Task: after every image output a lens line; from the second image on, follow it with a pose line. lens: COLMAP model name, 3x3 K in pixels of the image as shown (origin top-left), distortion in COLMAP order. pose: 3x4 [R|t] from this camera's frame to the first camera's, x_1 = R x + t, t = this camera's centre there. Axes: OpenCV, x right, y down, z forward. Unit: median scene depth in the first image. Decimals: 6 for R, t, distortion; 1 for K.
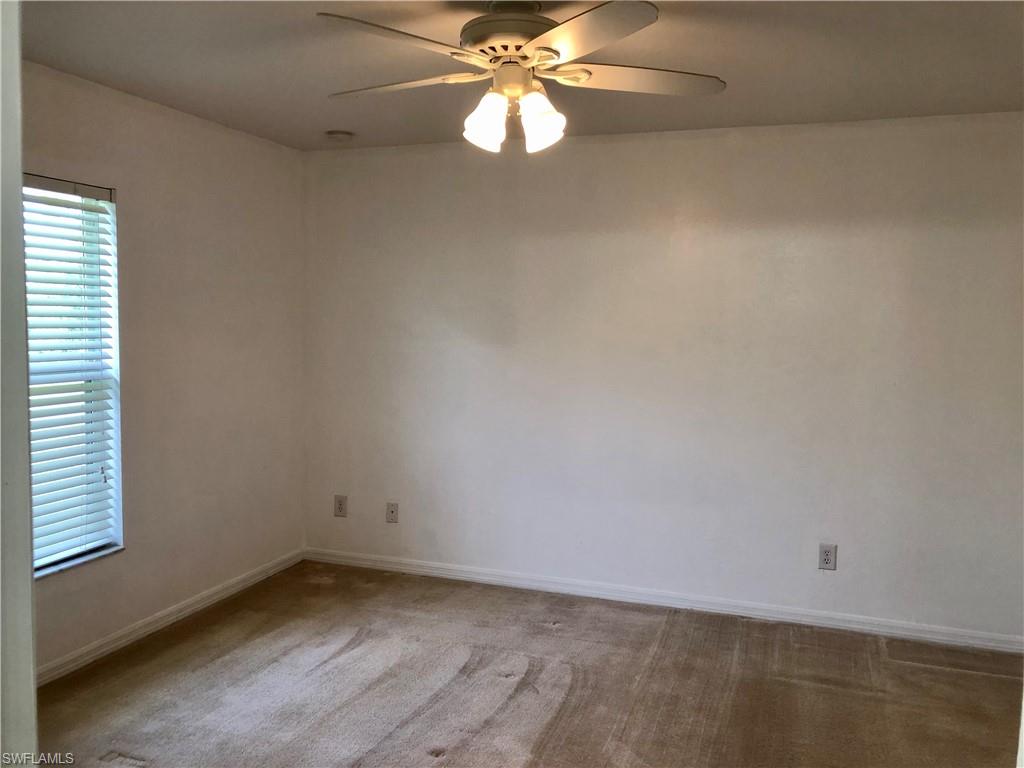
lens RADIAL K [[840.4, 0, 509.9], [0, 840.4, 374.2], [0, 0, 1]] dist [0.029774, -0.010378]
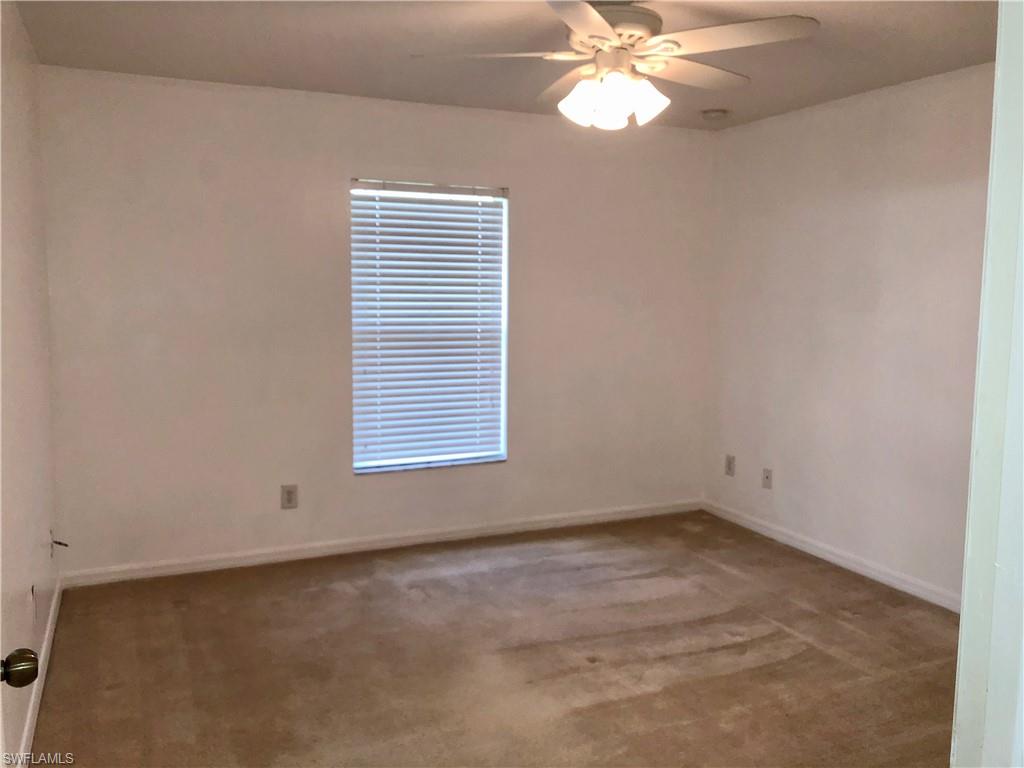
lens RADIAL K [[850.2, 0, 512.0], [0, 850.2, 384.0], [0, 0, 1]] dist [-0.002251, -0.001101]
pose [[0.696324, 0.080720, -0.713174, 0.417137], [-0.050539, 0.996703, 0.063466, 0.000646], [0.715946, -0.008150, 0.698108, 0.066735]]
